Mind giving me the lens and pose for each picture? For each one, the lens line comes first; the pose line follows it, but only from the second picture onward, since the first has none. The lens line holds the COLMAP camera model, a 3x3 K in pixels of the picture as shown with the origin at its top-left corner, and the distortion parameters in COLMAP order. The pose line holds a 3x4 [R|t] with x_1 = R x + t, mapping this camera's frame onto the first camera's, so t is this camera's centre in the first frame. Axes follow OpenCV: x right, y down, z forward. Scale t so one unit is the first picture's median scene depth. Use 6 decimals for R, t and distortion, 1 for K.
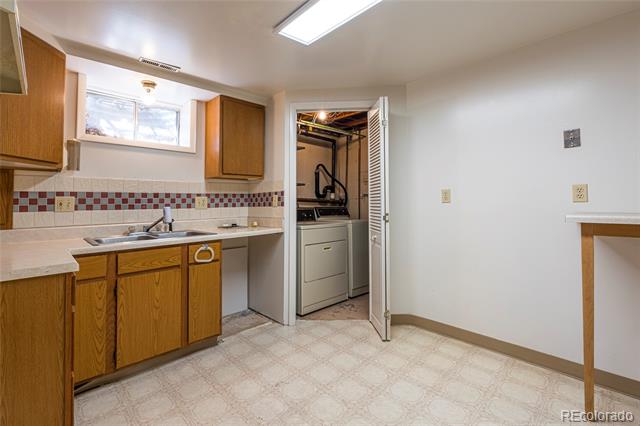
lens RADIAL K [[292.9, 0, 302.4], [0, 292.9, 197.9], [0, 0, 1]] dist [0.018670, -0.000574]
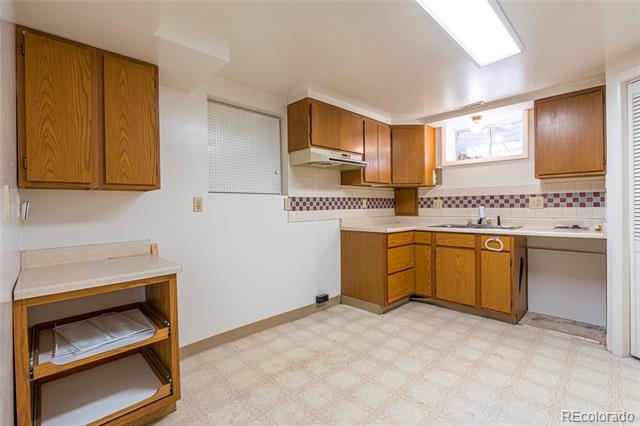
lens RADIAL K [[292.9, 0, 318.5], [0, 292.9, 208.2], [0, 0, 1]] dist [0.018670, -0.000574]
pose [[0.043132, 0.018275, -0.998902, 0.859465], [0.026870, 0.999450, 0.019445, -0.006748], [0.998708, -0.027680, 0.042617, 0.189113]]
